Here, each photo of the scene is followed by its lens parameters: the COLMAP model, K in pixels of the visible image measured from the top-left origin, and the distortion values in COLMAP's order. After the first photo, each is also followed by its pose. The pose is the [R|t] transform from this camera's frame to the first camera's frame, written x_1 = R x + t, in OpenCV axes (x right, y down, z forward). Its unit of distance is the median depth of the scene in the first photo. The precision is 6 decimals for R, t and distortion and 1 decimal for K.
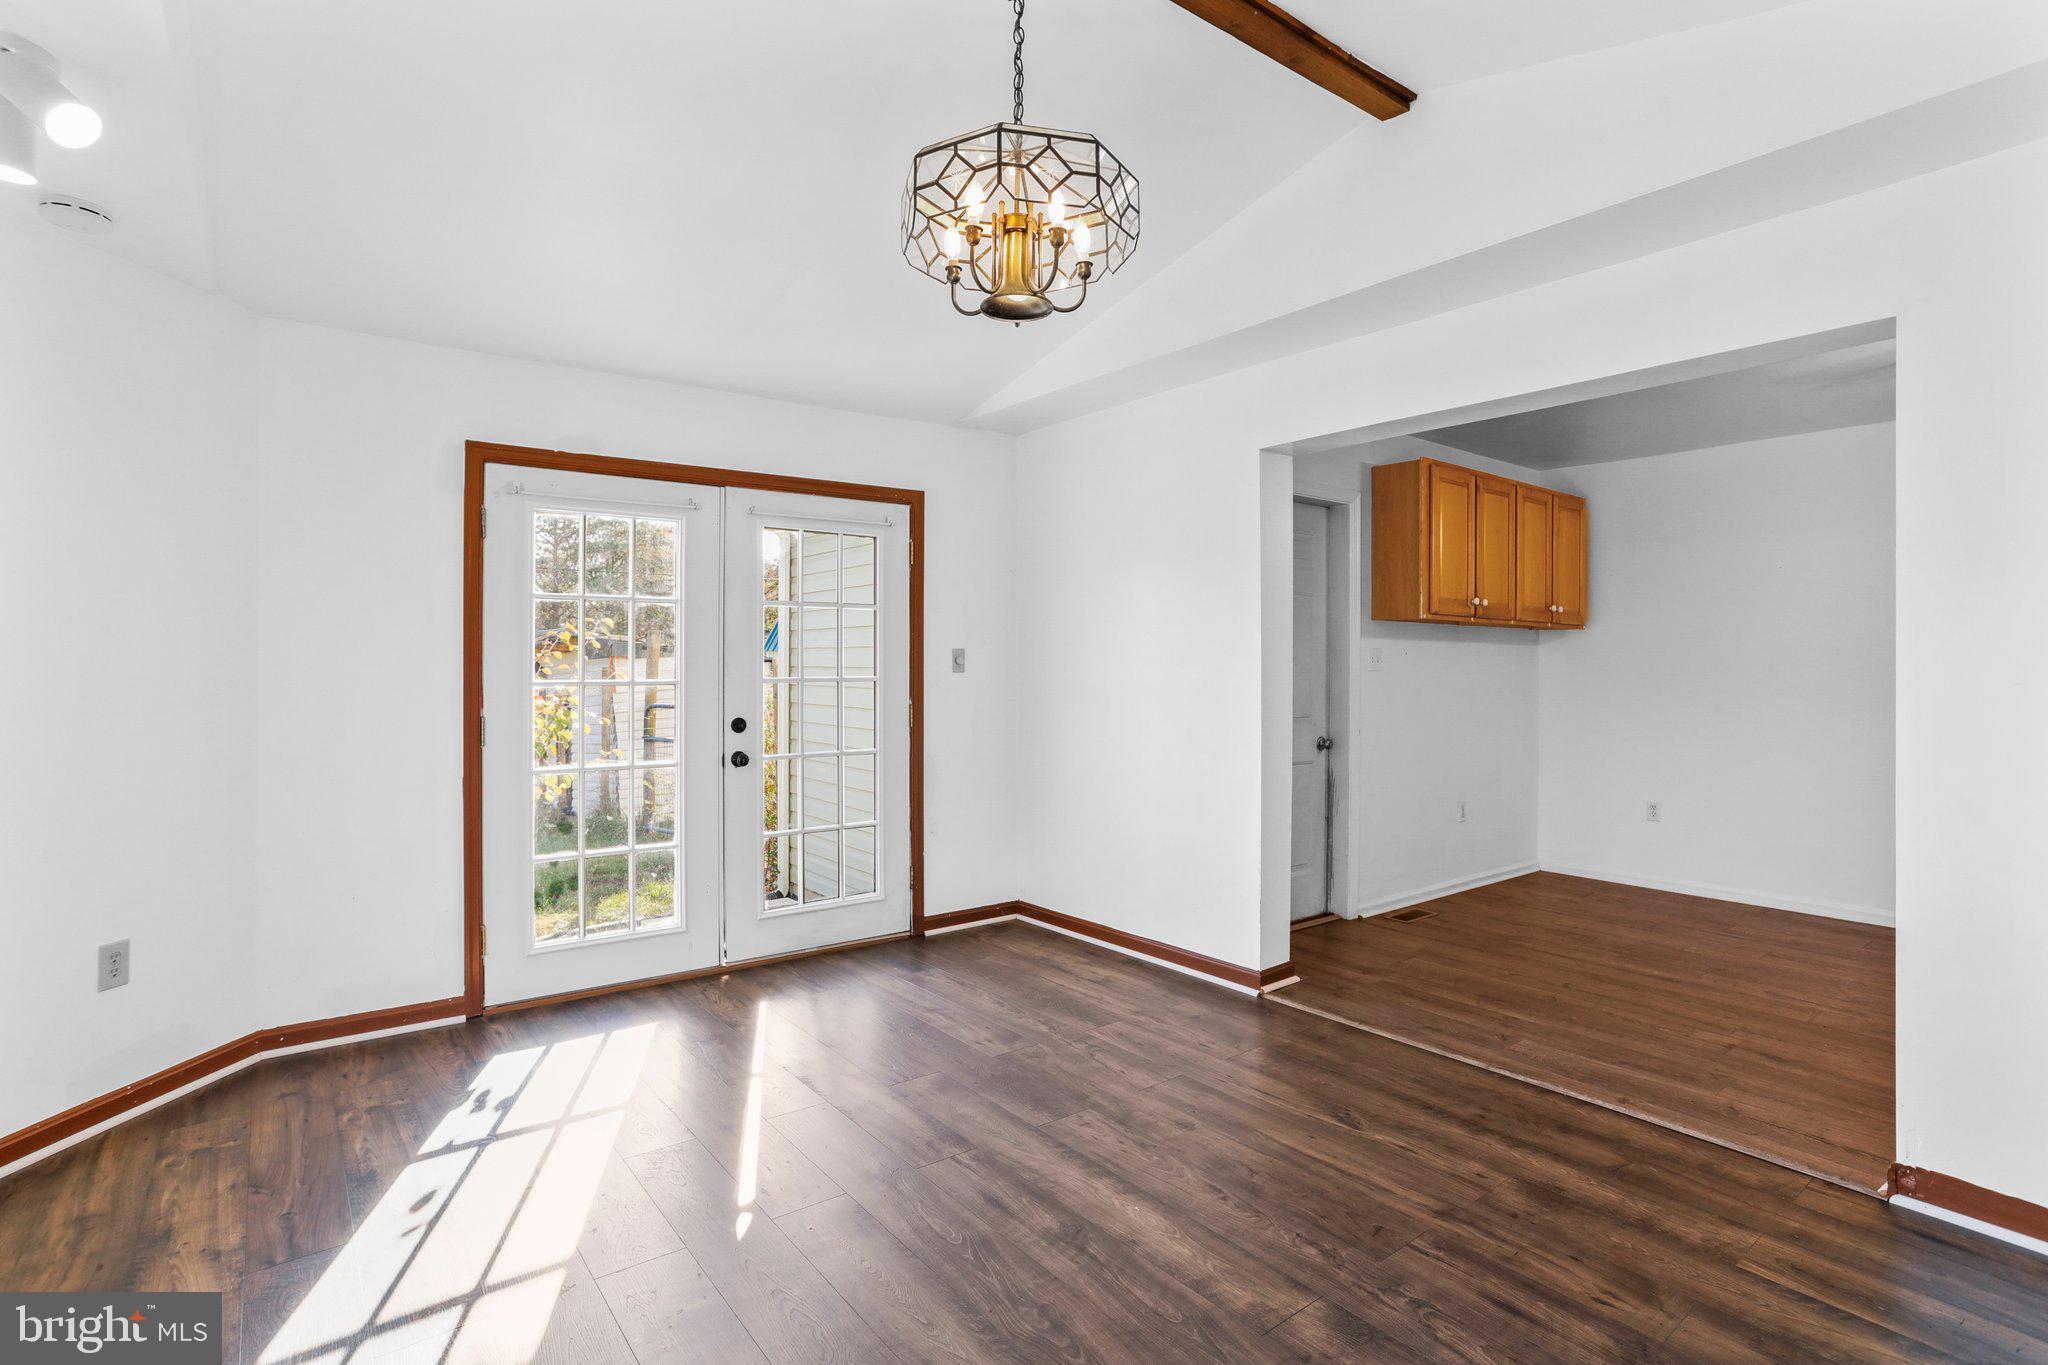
lens RADIAL K [[994.7, 0, 1021.7], [0, 994.7, 673.4], [0, 0, 1]] dist [-0.055163, 0.026629]
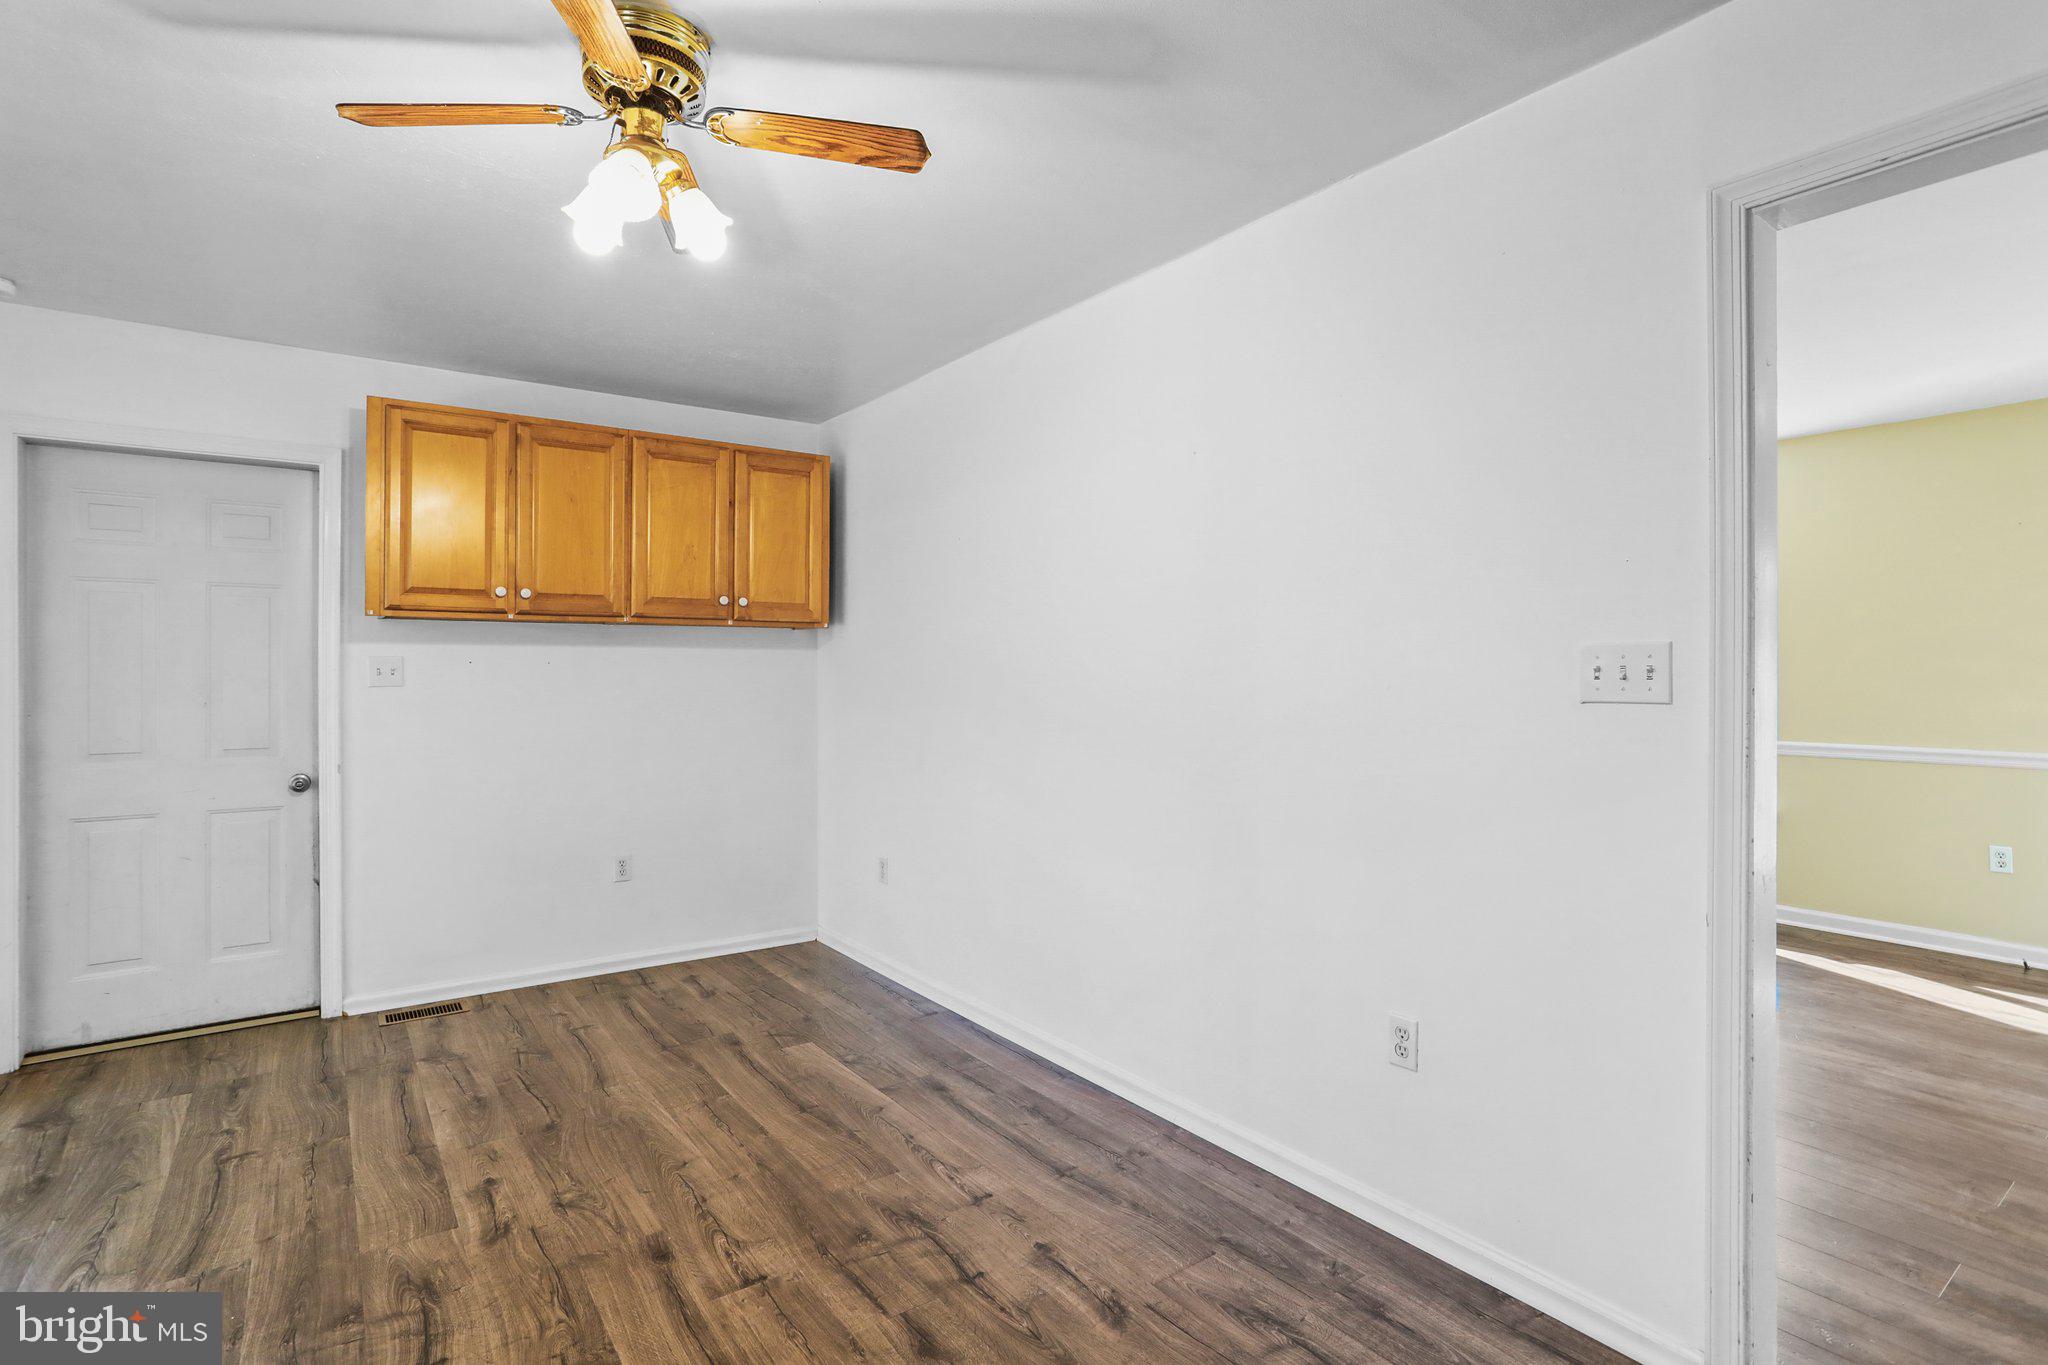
lens RADIAL K [[994.7, 0, 1021.7], [0, 994.7, 673.4], [0, 0, 1]] dist [-0.055163, 0.026629]
pose [[0.999707, -0.008289, -0.022744, 1.340714], [0.008125, 0.999940, -0.007286, -0.004512], [0.022803, 0.007099, 0.999715, 0.414570]]
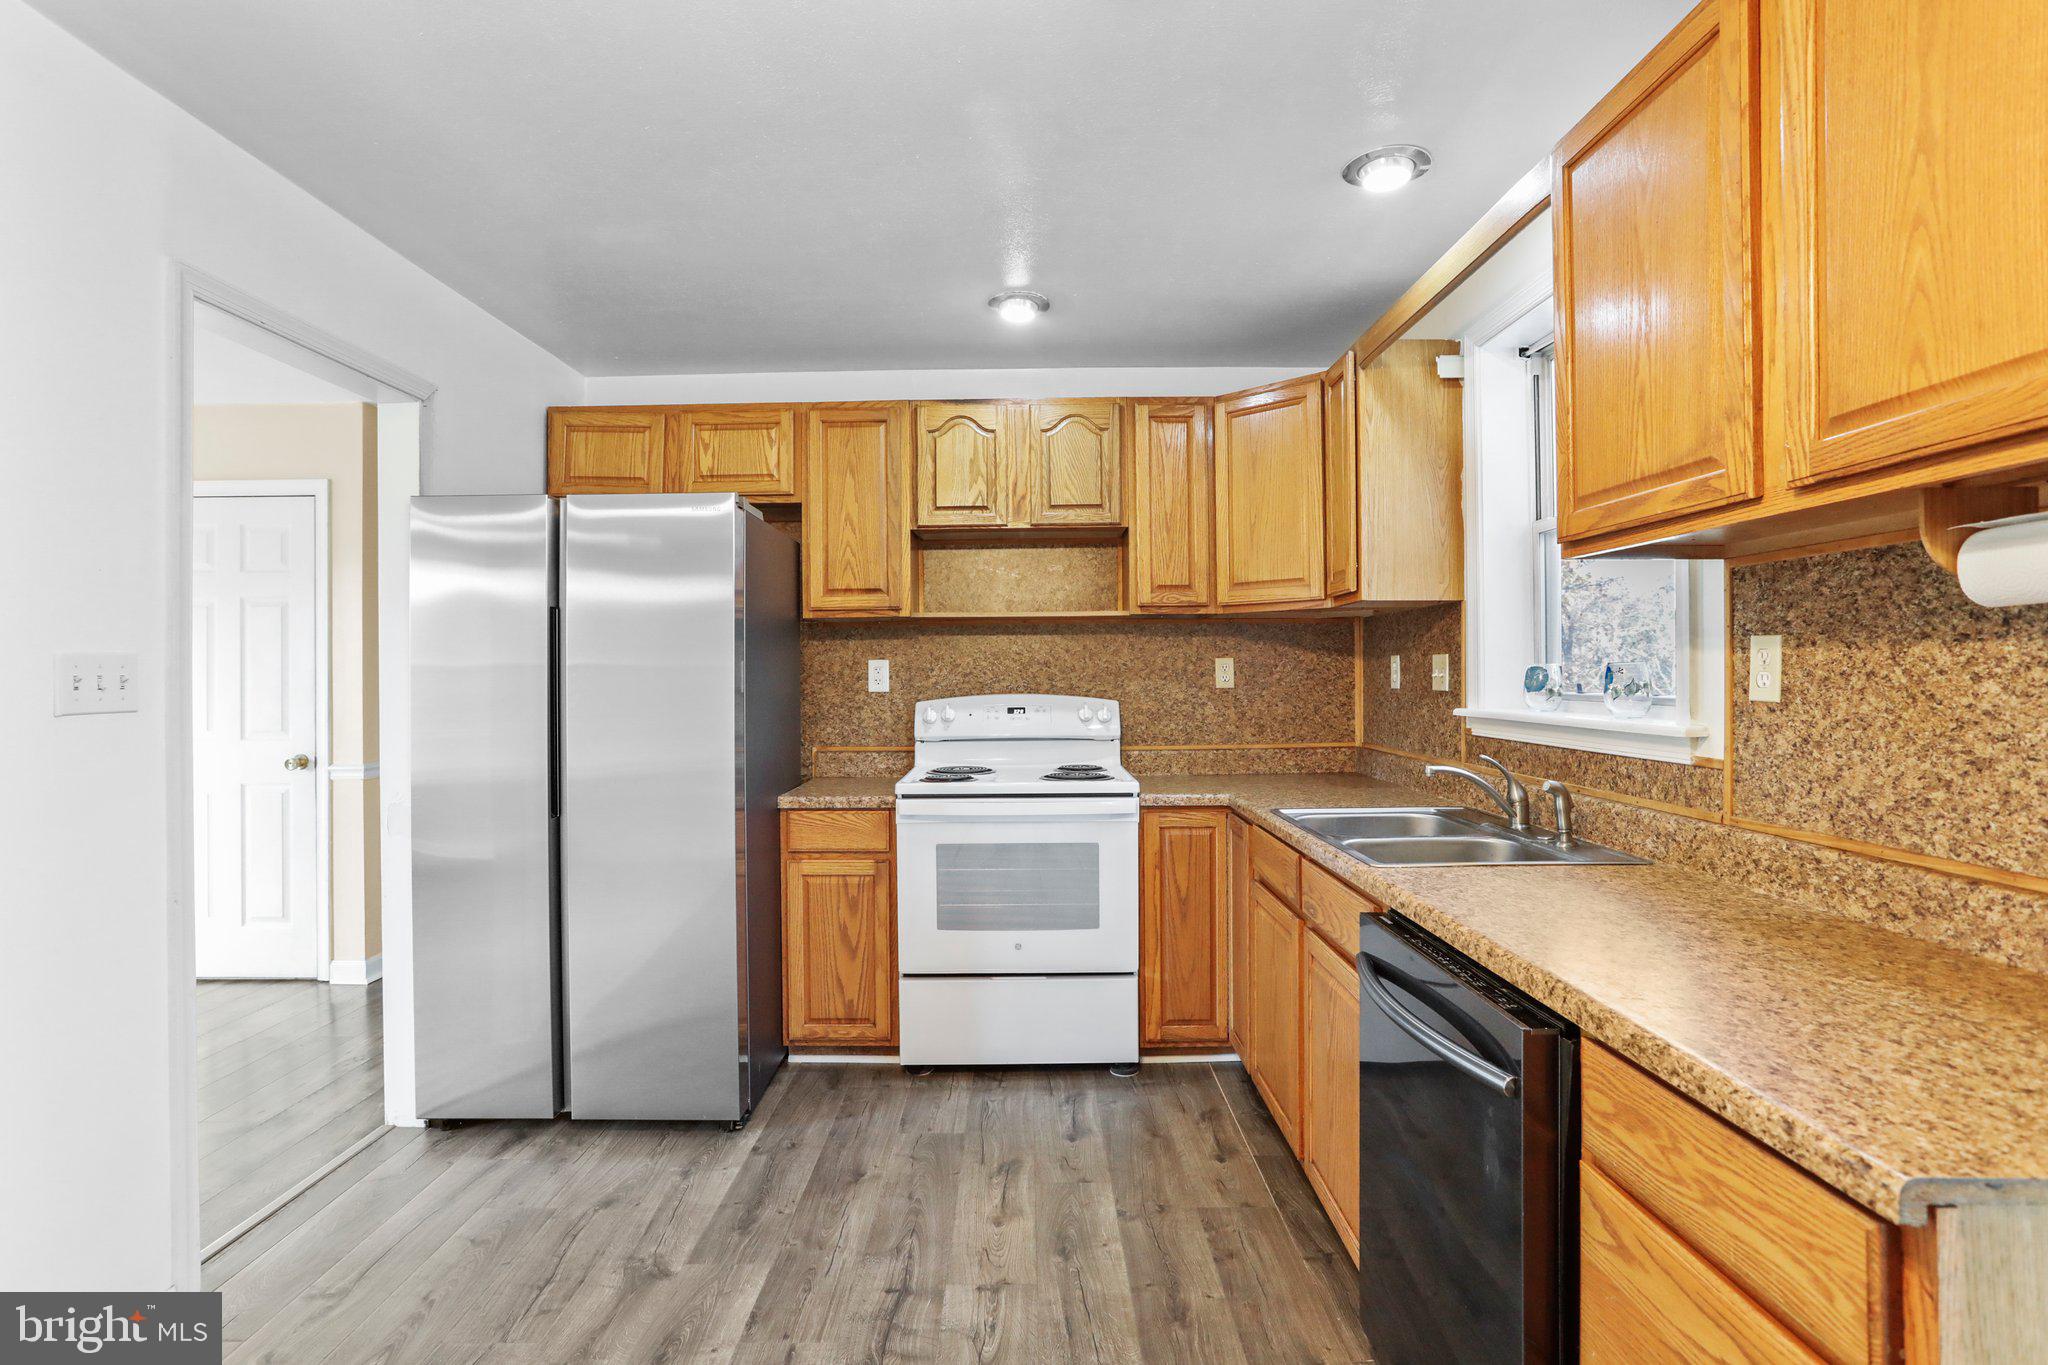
lens RADIAL K [[1002.2, 0, 1014.8], [0, 1002.2, 671.4], [0, 0, 1]] dist [-0.055471, 0.028051]
pose [[-0.792276, 0.000221, 0.610163, 0.911659], [0.007824, 0.999921, 0.009796, -0.014307], [-0.610113, 0.012535, -0.792216, 1.125341]]
